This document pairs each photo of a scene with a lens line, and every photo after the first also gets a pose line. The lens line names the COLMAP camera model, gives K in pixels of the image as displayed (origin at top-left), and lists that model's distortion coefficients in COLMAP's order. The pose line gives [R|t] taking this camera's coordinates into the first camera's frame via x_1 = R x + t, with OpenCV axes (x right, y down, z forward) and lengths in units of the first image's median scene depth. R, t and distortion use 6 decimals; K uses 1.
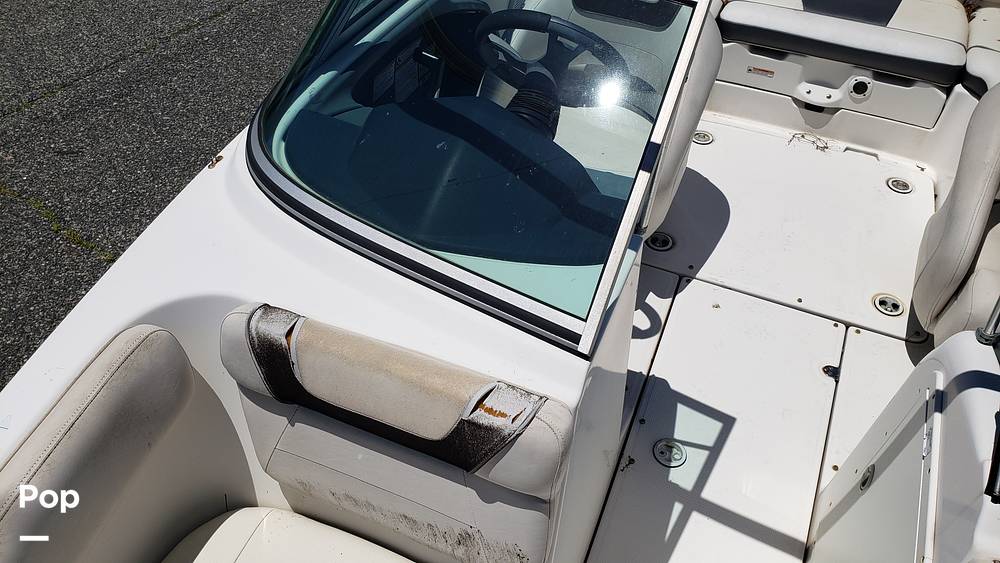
lens RADIAL K [[810.9, 0, 501.4], [0, 810.9, 270.1], [0, 0, 1]] dist [0.053047, -0.088123]
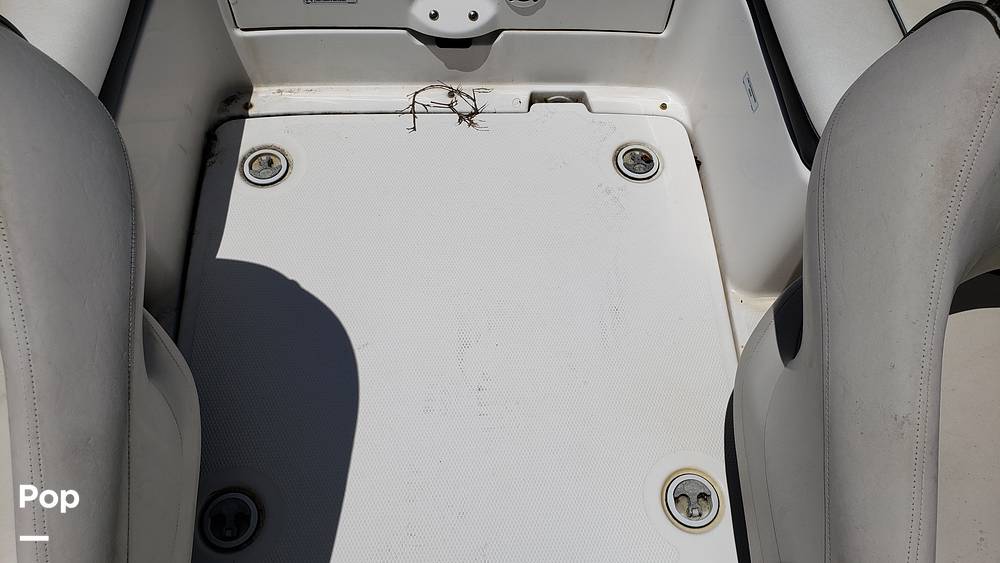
lens RADIAL K [[810.9, 0, 501.4], [0, 810.9, 270.1], [0, 0, 1]] dist [0.053047, -0.088123]
pose [[0.904206, -0.369311, 0.214524, 0.253410], [0.282410, 0.893802, 0.348372, -0.246484], [-0.320400, -0.254416, 0.912478, 0.497846]]
